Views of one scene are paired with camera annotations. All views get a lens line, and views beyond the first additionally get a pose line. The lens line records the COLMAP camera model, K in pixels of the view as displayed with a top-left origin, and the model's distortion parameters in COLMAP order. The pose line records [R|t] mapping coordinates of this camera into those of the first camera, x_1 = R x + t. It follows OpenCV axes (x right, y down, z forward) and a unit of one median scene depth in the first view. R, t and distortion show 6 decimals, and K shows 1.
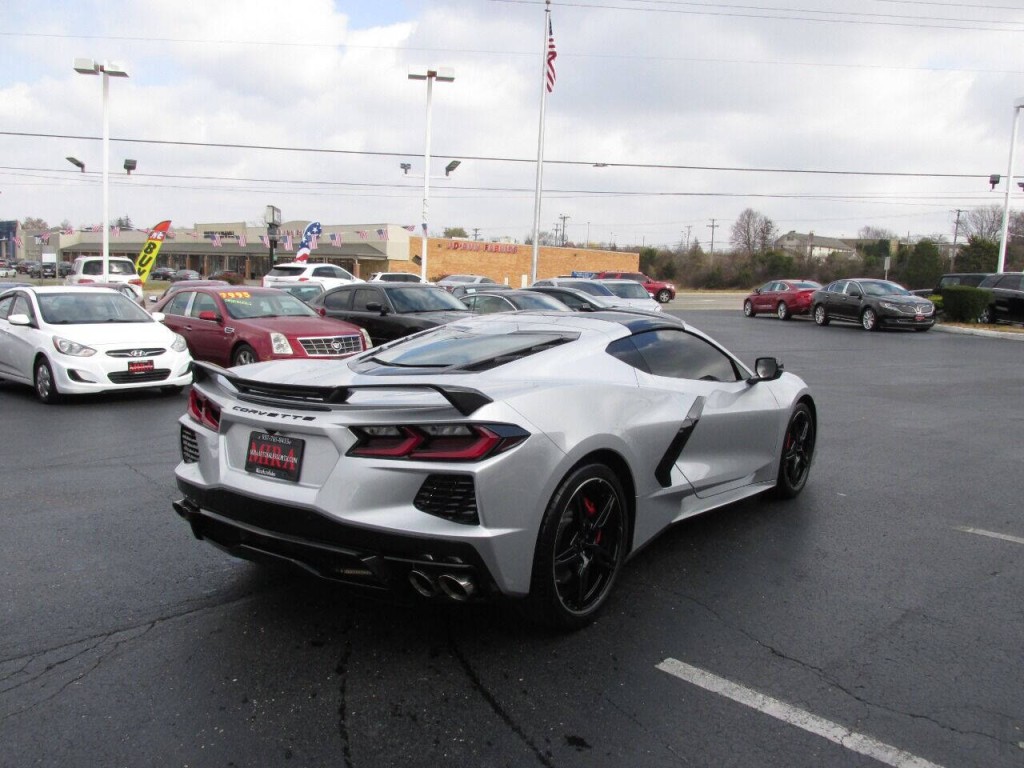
lens RADIAL K [[851.3, 0, 517.0], [0, 851.3, 390.1], [0, 0, 1]] dist [-0.036509, 0.012623]
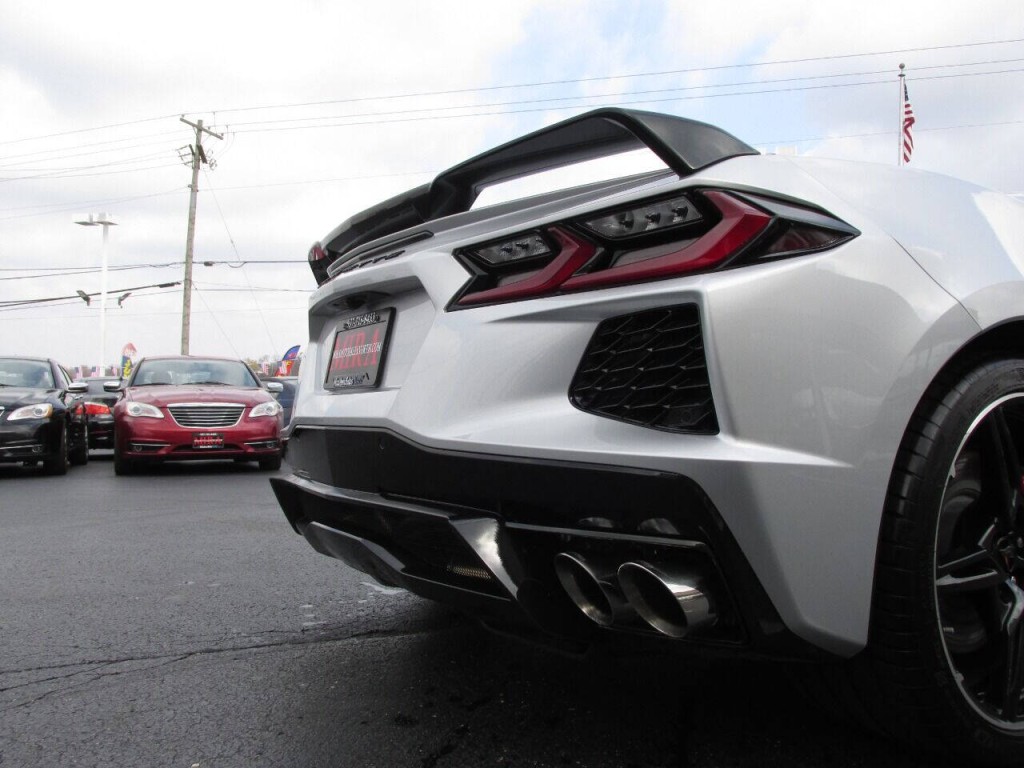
lens RADIAL K [[851.3, 0, 515.3], [0, 851.3, 388.1], [0, 0, 1]] dist [-0.036509, 0.012623]
pose [[0.918741, -0.026181, -0.393993, 0.005982], [-0.033096, 0.989183, -0.142907, 0.051141], [0.393472, 0.144334, 0.907936, 0.159815]]
